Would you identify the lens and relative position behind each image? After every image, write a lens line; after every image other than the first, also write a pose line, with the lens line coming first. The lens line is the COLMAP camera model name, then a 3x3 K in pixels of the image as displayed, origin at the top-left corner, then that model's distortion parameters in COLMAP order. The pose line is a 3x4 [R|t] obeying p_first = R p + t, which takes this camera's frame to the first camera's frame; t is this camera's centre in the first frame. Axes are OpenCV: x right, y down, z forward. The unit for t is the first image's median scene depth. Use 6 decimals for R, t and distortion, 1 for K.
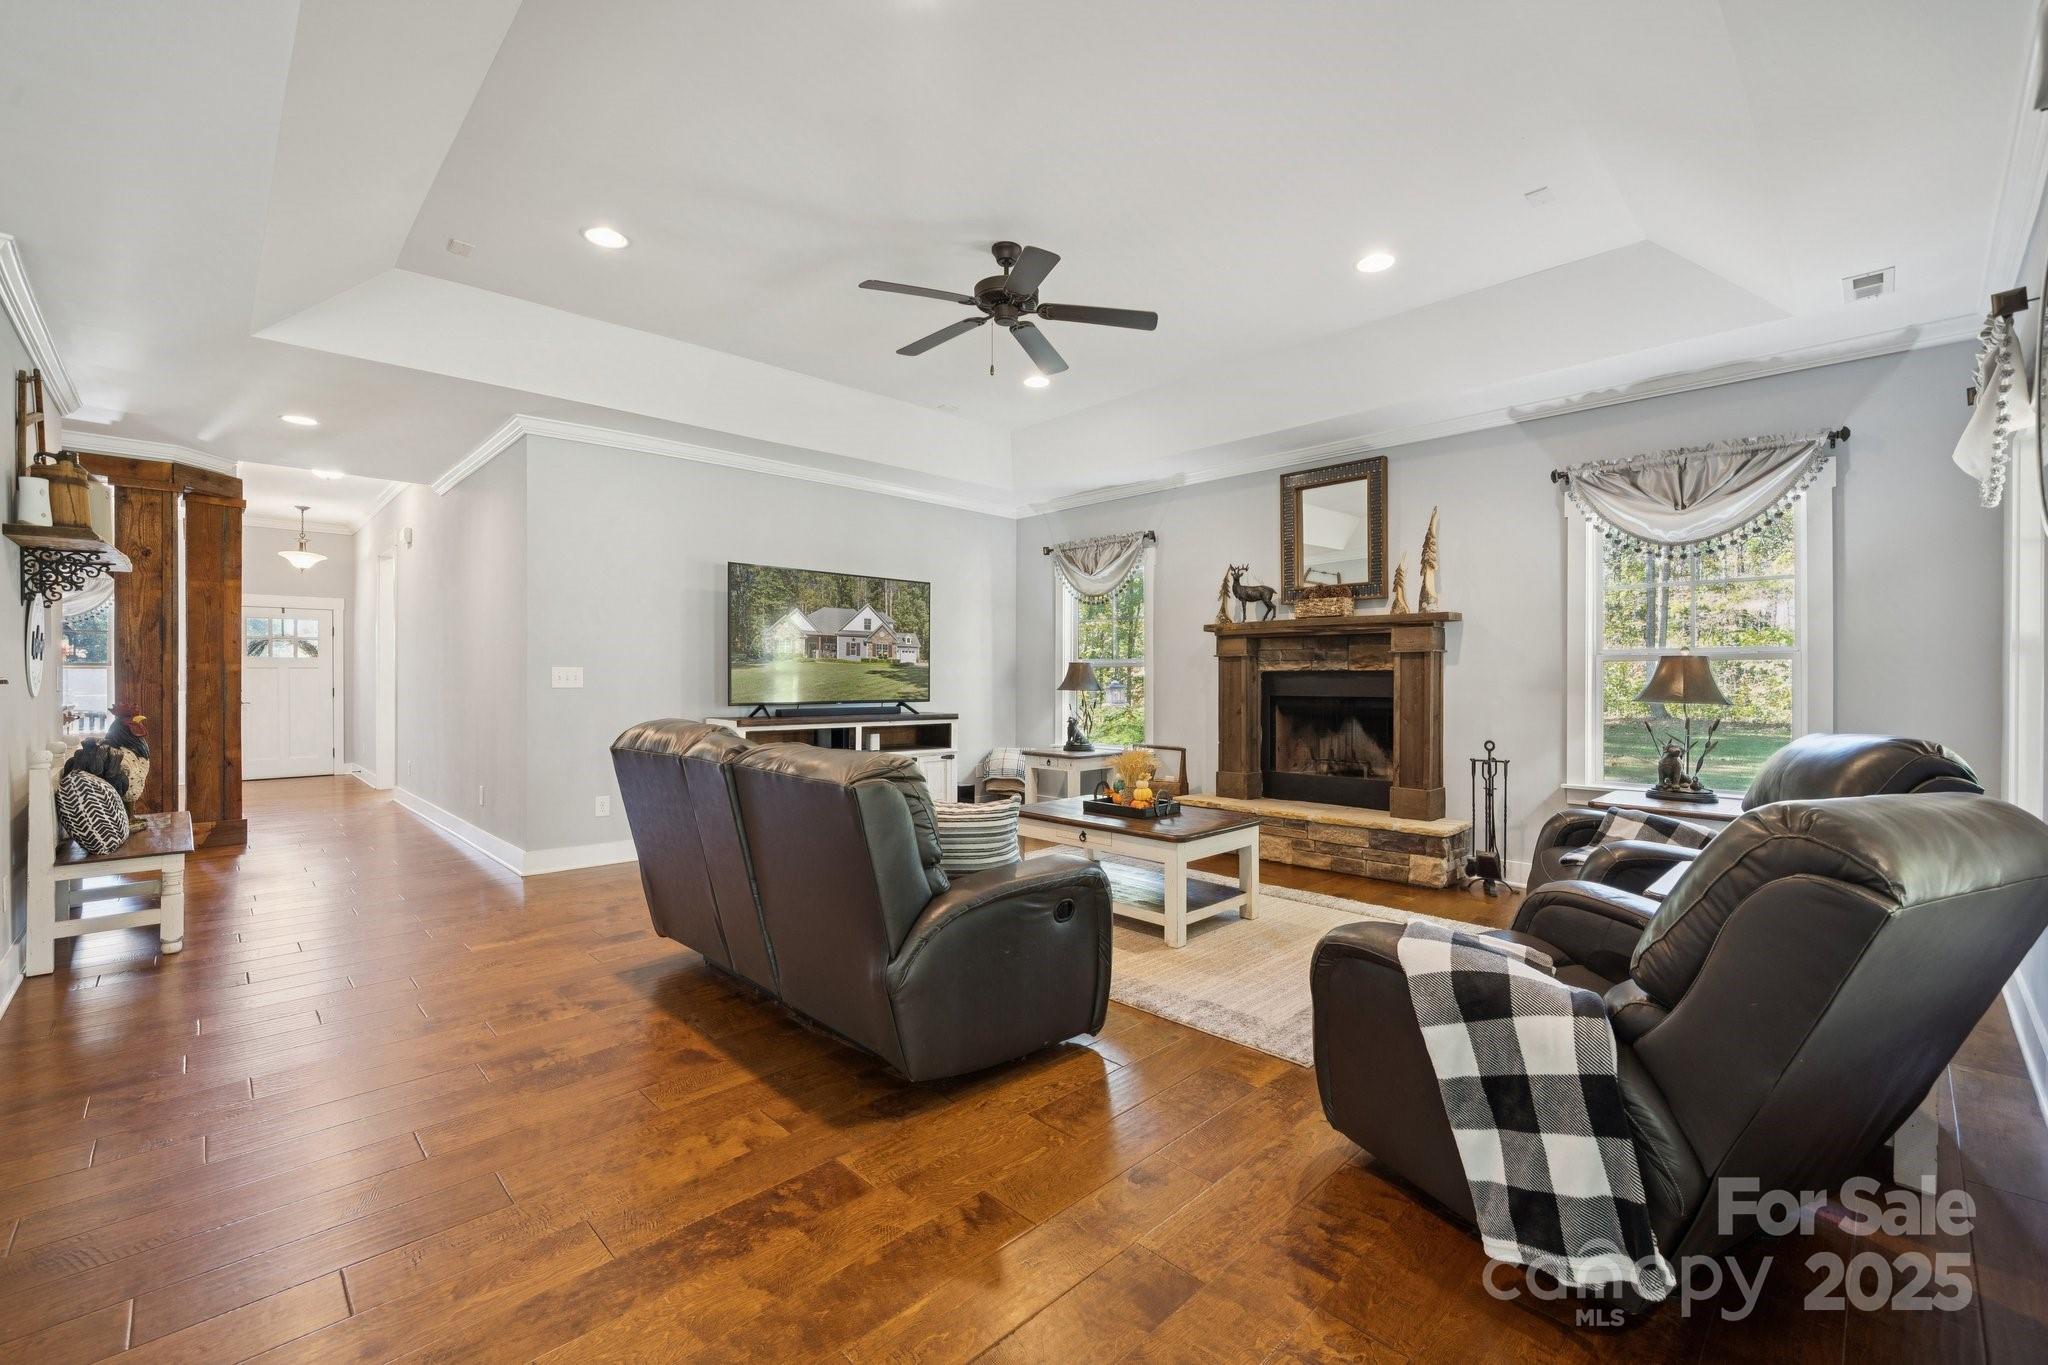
lens RADIAL K [[868.2, 0, 1027.3], [0, 868.2, 682.4], [0, 0, 1]] dist [0.000159, -0.000348]
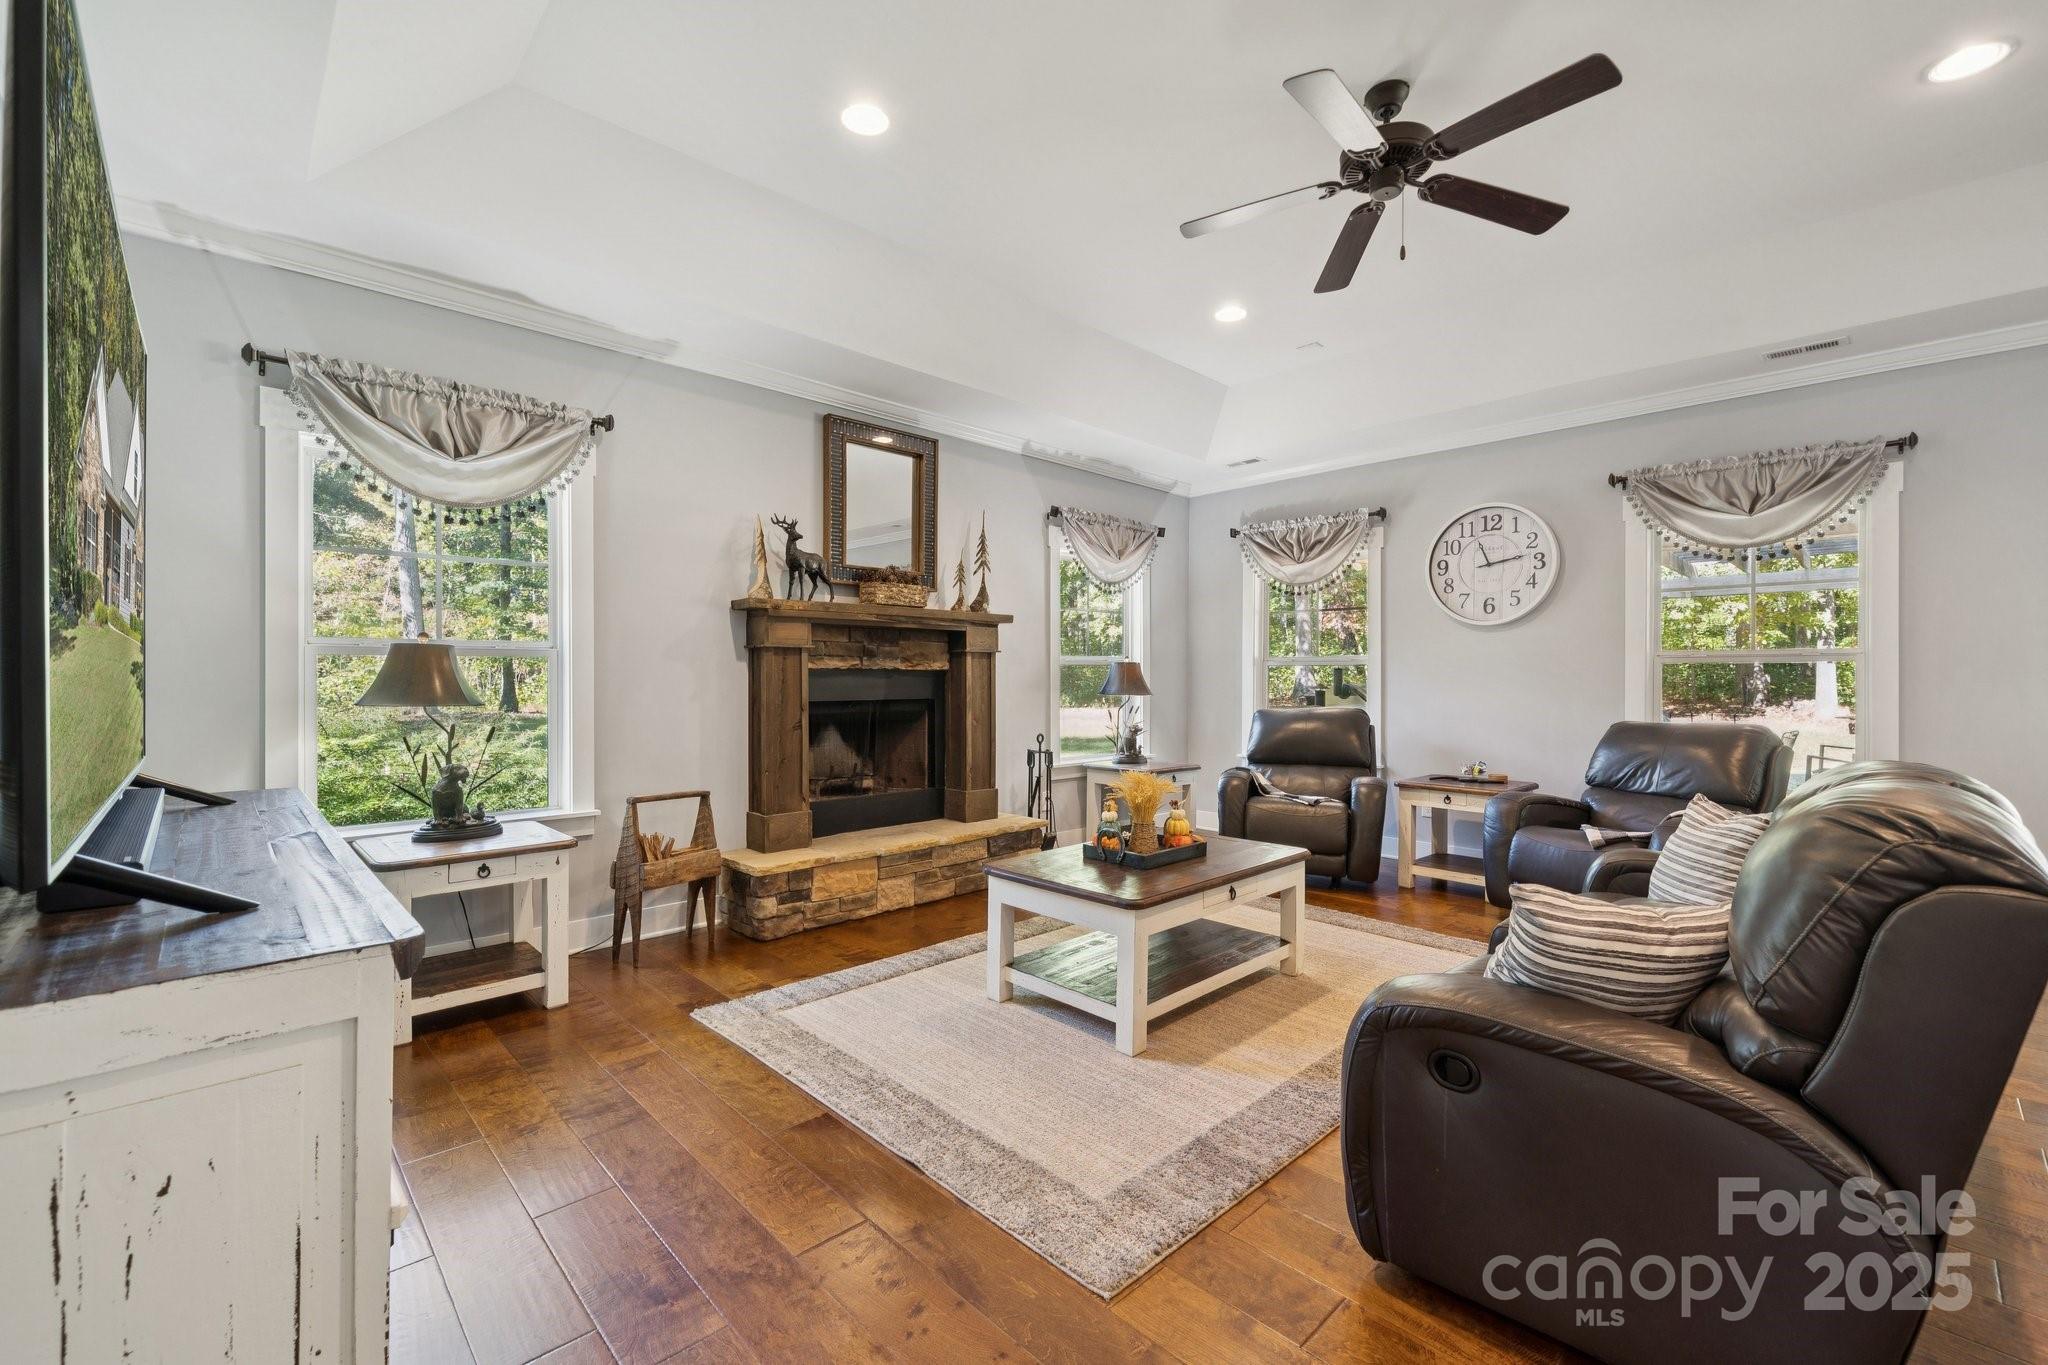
lens RADIAL K [[838.3, 0, 1032.2], [0, 838.3, 679.2], [0, 0, 1]] dist [-0.006892, 0.001115]
pose [[0.005805, -0.007138, 0.999958, -0.449221], [0.000594, 0.999974, 0.007135, -0.009282], [-0.999983, 0.000553, 0.005809, 0.817494]]
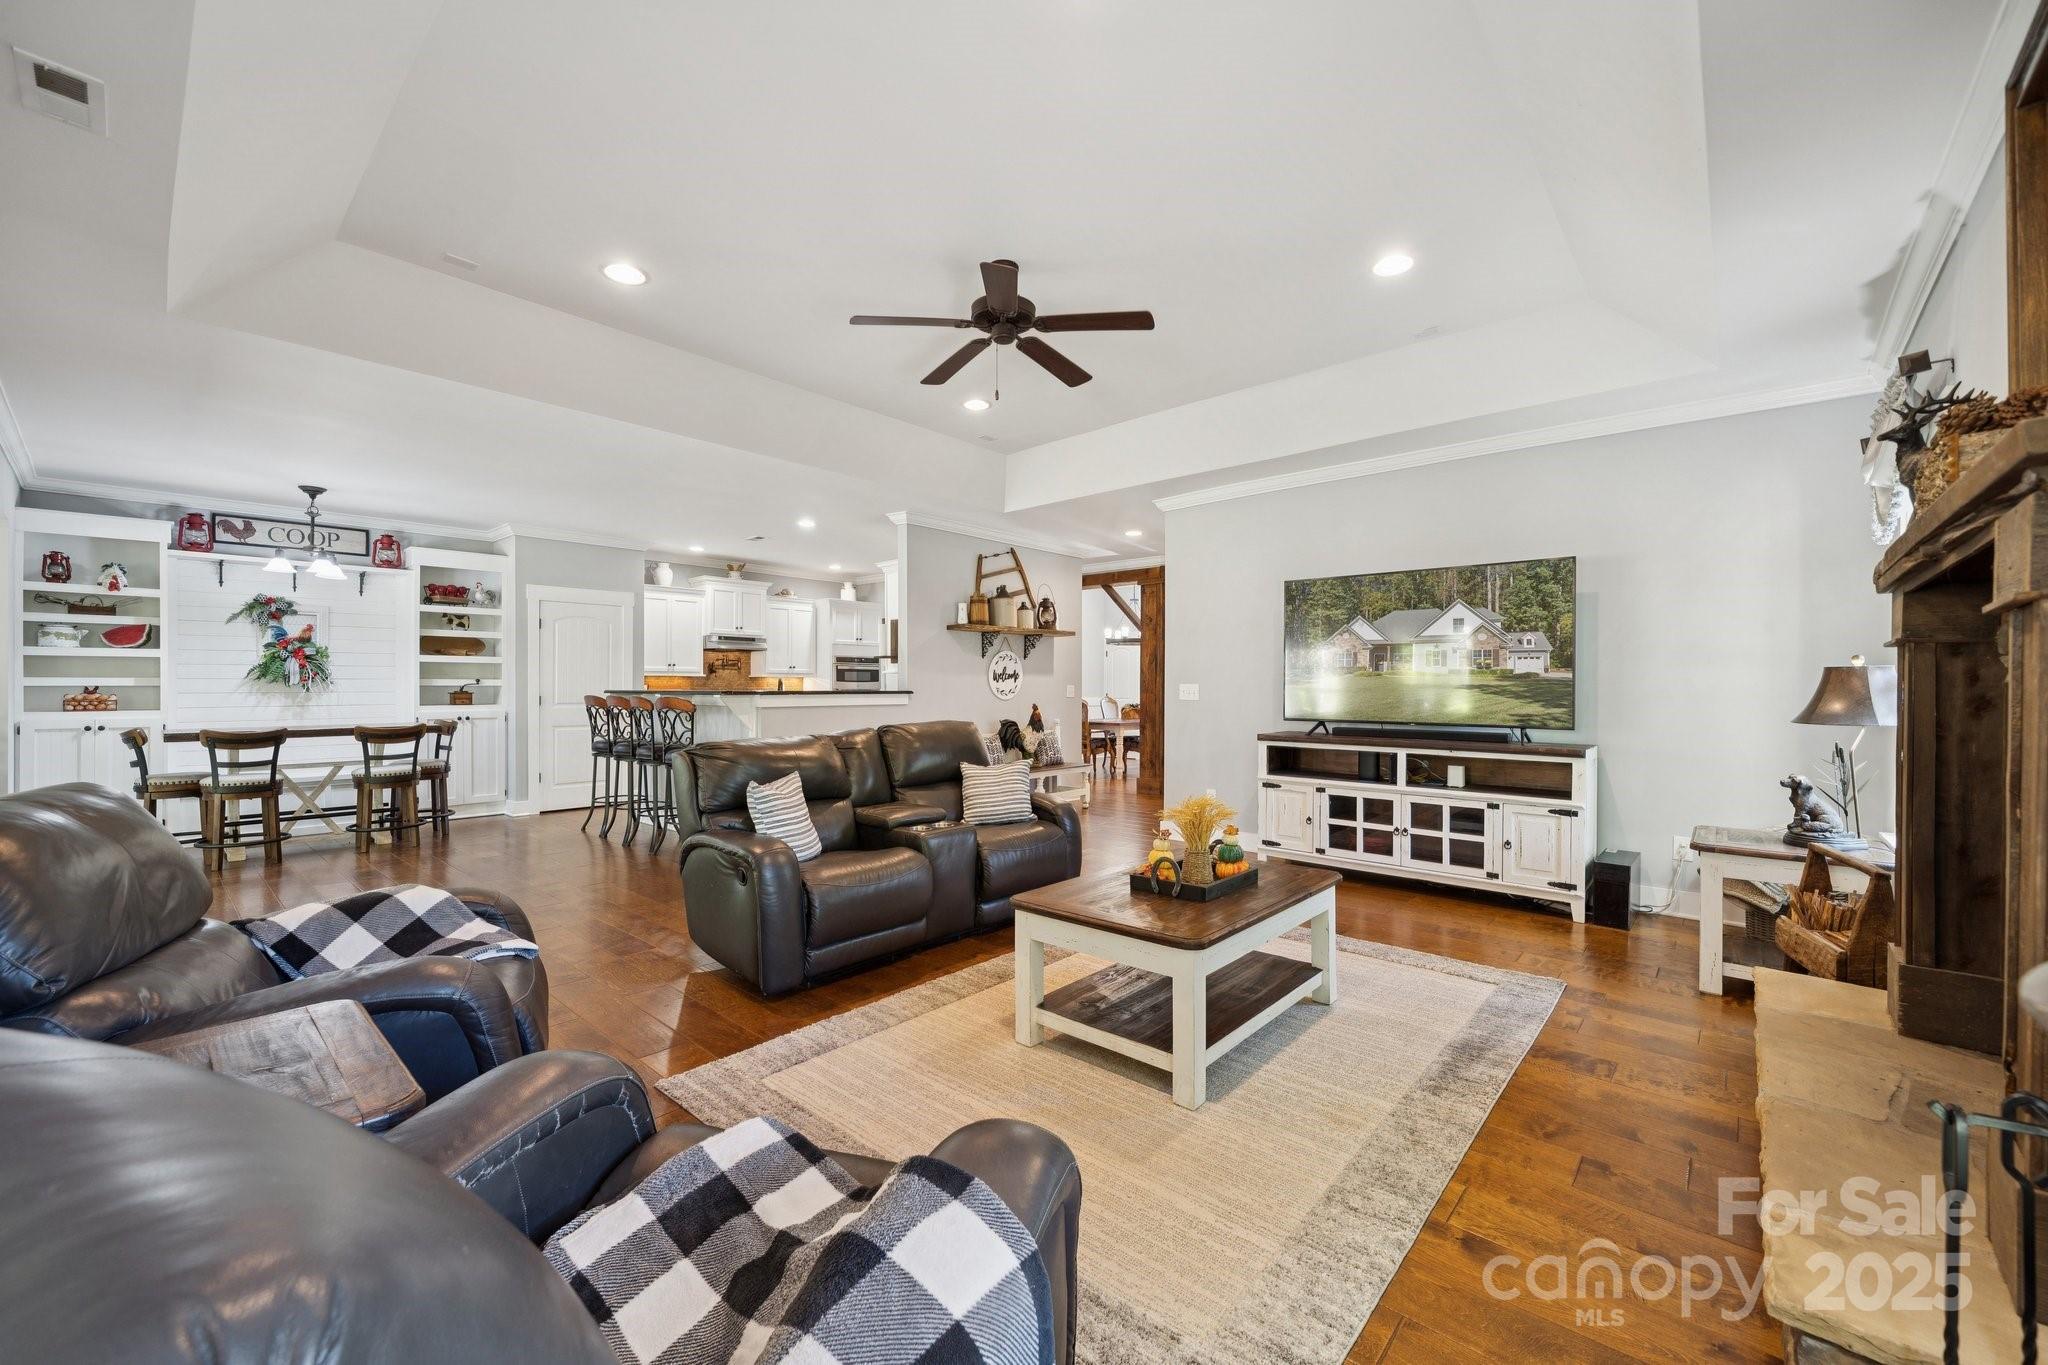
lens RADIAL K [[838.3, 0, 1055.6], [0, 838.3, 684.2], [0, 0, 1]] dist [-0.006892, 0.001115]
pose [[0.060759, -0.006064, -0.998134, 0.607743], [-0.007849, 0.999948, -0.006553, -0.006831], [0.998122, 0.008233, 0.060709, 0.647914]]
